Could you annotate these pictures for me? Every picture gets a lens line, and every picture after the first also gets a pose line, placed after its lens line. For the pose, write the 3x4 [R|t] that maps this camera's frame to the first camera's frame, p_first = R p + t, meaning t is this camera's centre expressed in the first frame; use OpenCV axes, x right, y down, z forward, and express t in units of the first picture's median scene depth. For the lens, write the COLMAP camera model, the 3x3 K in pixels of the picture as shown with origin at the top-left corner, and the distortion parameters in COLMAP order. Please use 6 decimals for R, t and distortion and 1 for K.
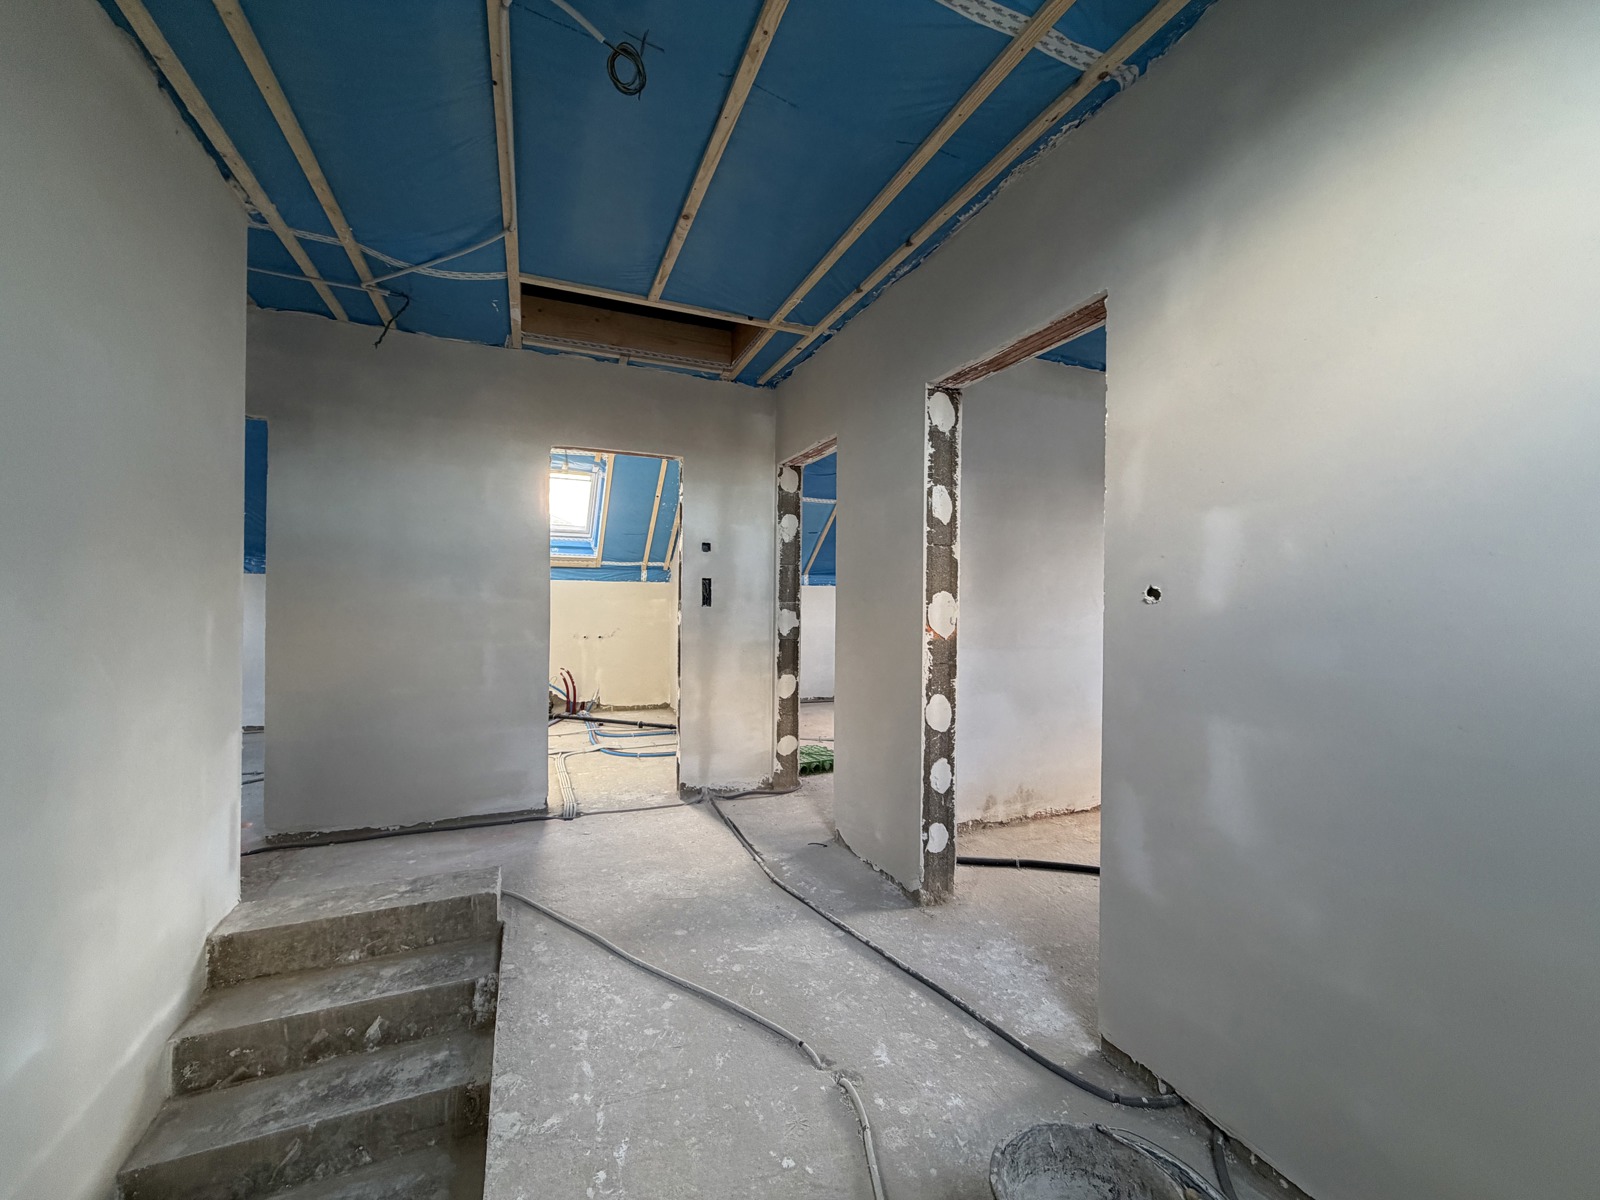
lens RADIAL K [[636.7, 0, 803.5], [0, 636.7, 601.9], [0, 0, 1]] dist [-0.001900, 0.000376]
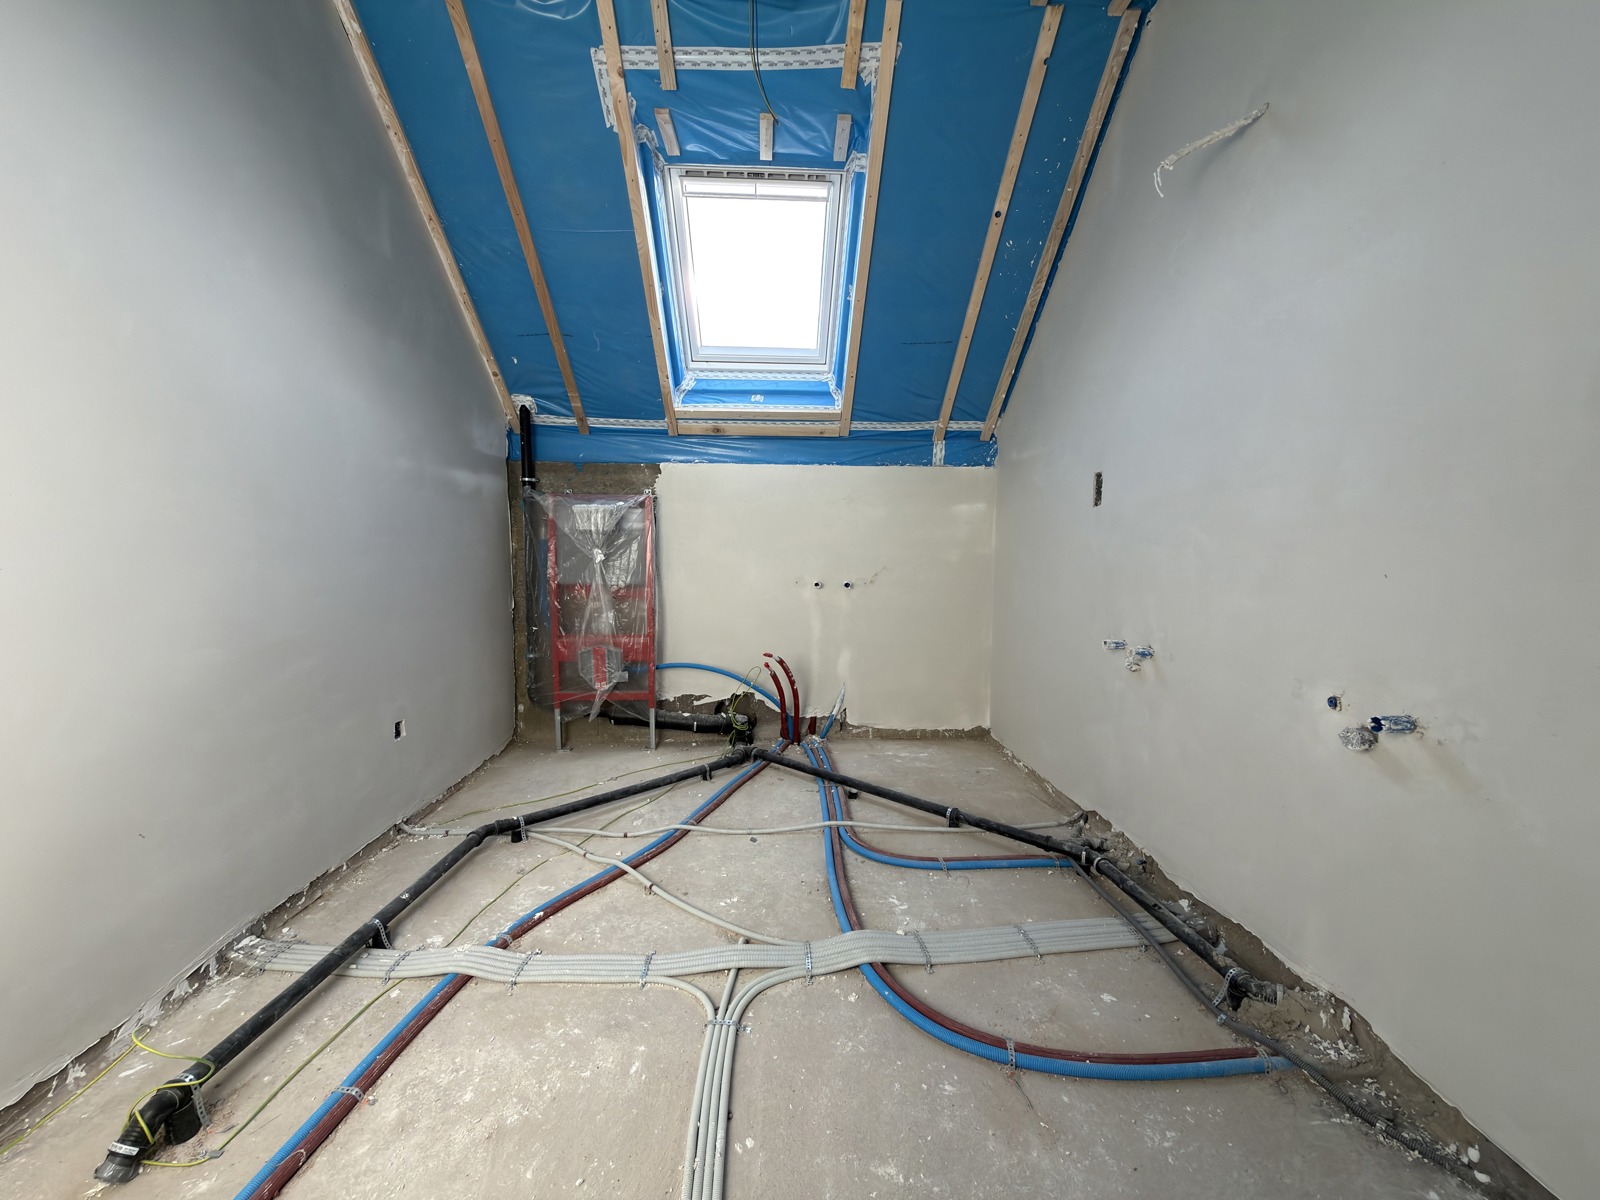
lens RADIAL K [[636.7, 0, 803.5], [0, 636.7, 601.9], [0, 0, 1]] dist [-0.001900, 0.000376]
pose [[0.937231, 0.025427, -0.347781, -0.186127], [0.002481, 0.996827, 0.079566, 0.030443], [0.348701, -0.075434, 0.934193, 0.548806]]
